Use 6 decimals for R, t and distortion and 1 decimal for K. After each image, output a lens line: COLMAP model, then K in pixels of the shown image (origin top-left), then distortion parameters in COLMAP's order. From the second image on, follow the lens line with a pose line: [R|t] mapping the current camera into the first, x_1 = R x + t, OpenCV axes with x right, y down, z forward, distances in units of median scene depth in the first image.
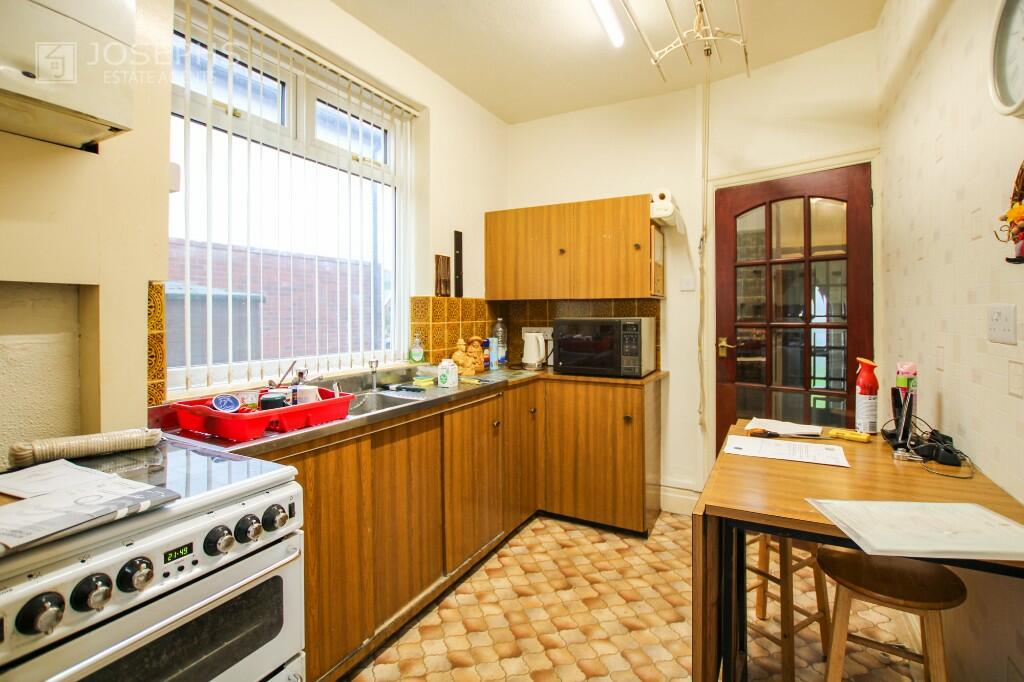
lens RADIAL K [[491.0, 0, 511.8], [0, 491.0, 311.9], [0, 0, 1]] dist [-0.021341, 0.000963]
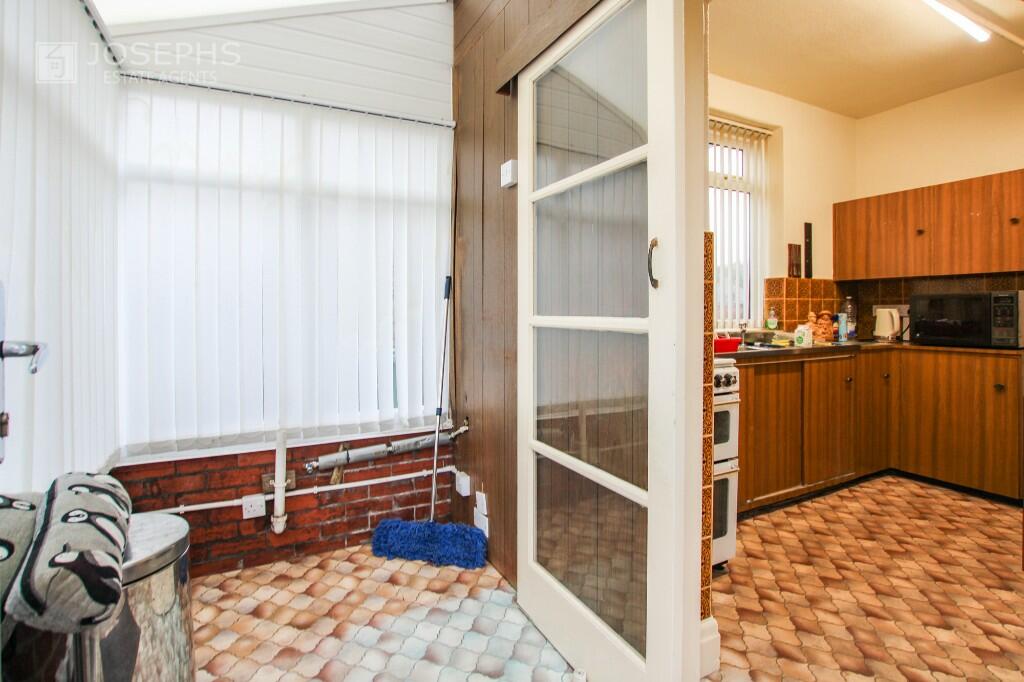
lens RADIAL K [[491.0, 0, 494.5], [0, 491.0, 313.8], [0, 0, 1]] dist [-0.021341, 0.000963]
pose [[0.810437, 0.004048, -0.585812, -0.036919], [0.000255, 0.999974, 0.007264, 0.053194], [0.585826, -0.006036, 0.810414, -0.451390]]
